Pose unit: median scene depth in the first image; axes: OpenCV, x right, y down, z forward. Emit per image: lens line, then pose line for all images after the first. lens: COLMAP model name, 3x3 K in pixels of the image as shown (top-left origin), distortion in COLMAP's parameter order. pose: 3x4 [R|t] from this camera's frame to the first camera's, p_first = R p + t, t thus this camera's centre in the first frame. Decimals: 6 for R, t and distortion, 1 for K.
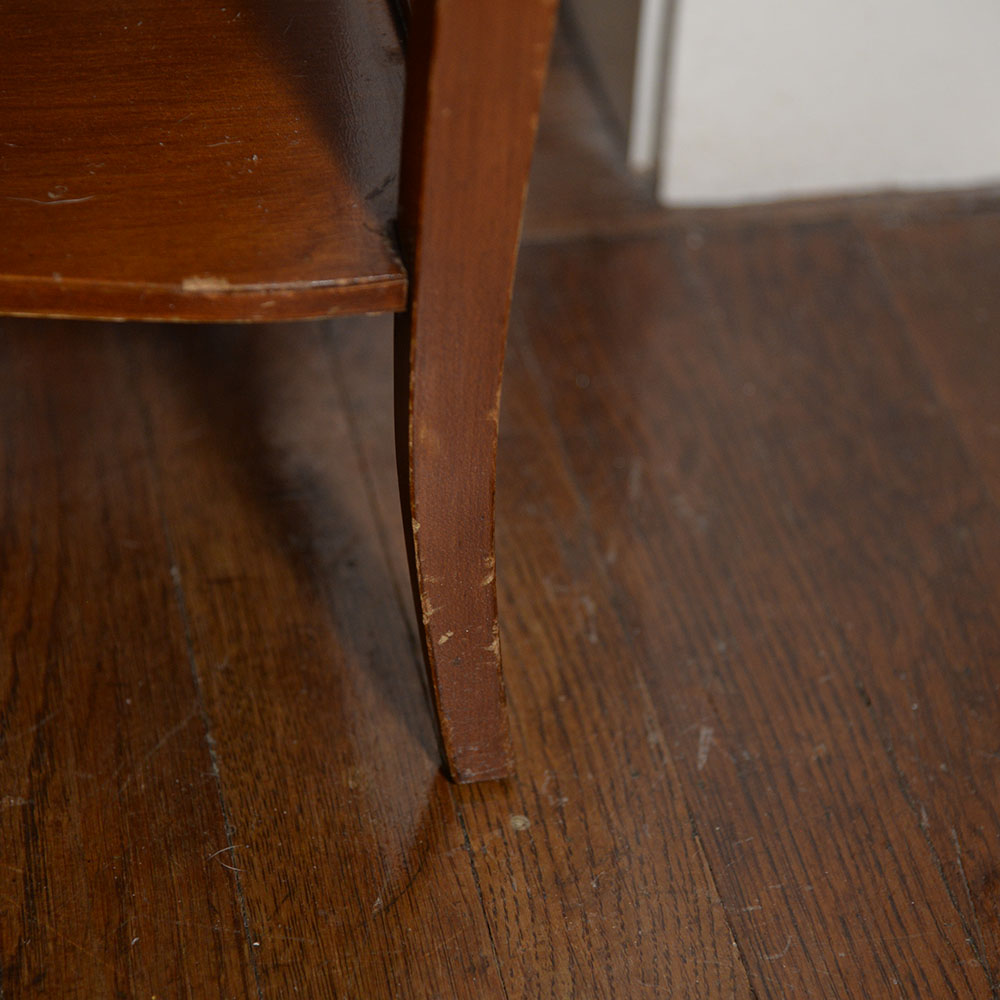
lens RADIAL K [[3568.8, 0, 520.2], [0, 3568.8, 501.4], [0, 0, 1]] dist [0.547740, 0.000000]
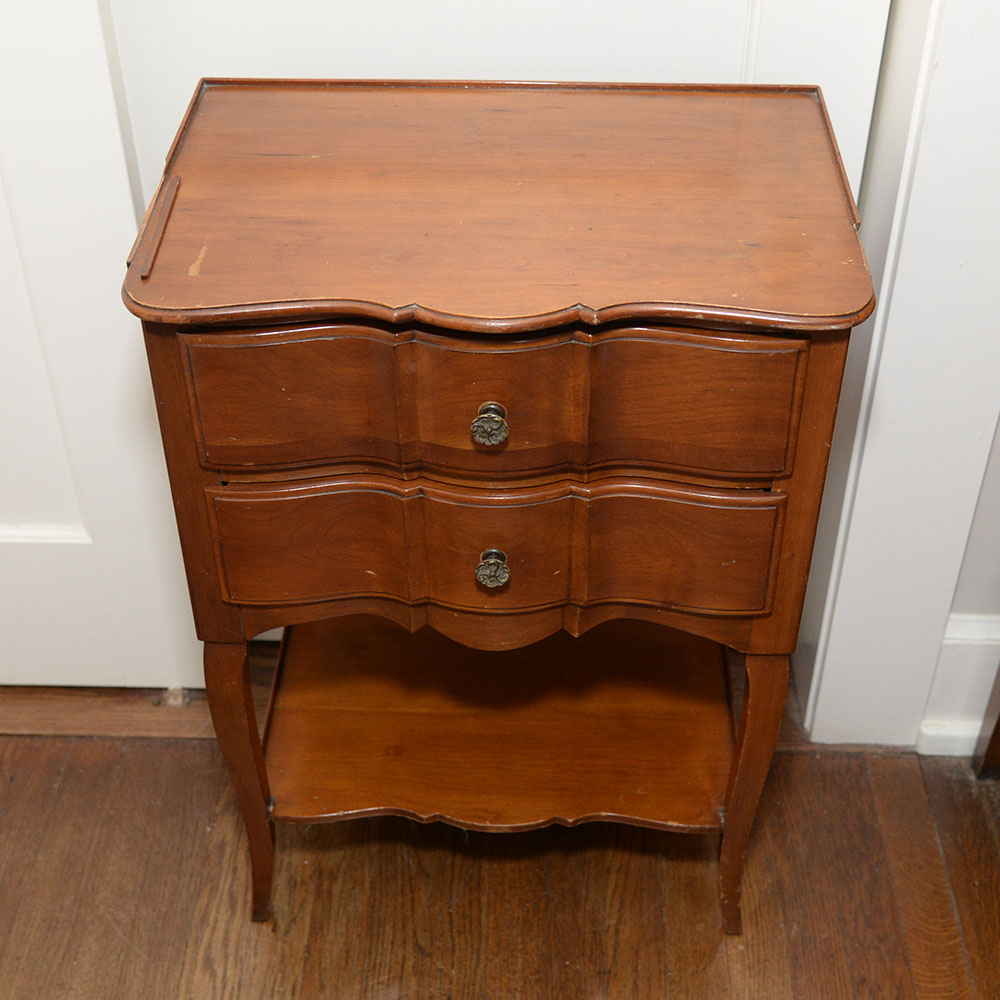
lens RADIAL K [[1533.7, 0, 501.1], [0, 1533.7, 509.9], [0, 0, 1]] dist [-0.040014, 0.000000]
pose [[0.972410, 0.104203, -0.208710, 0.043069], [-0.100129, 0.994521, 0.030021, -0.409872], [0.210695, -0.008295, 0.977517, -0.663365]]
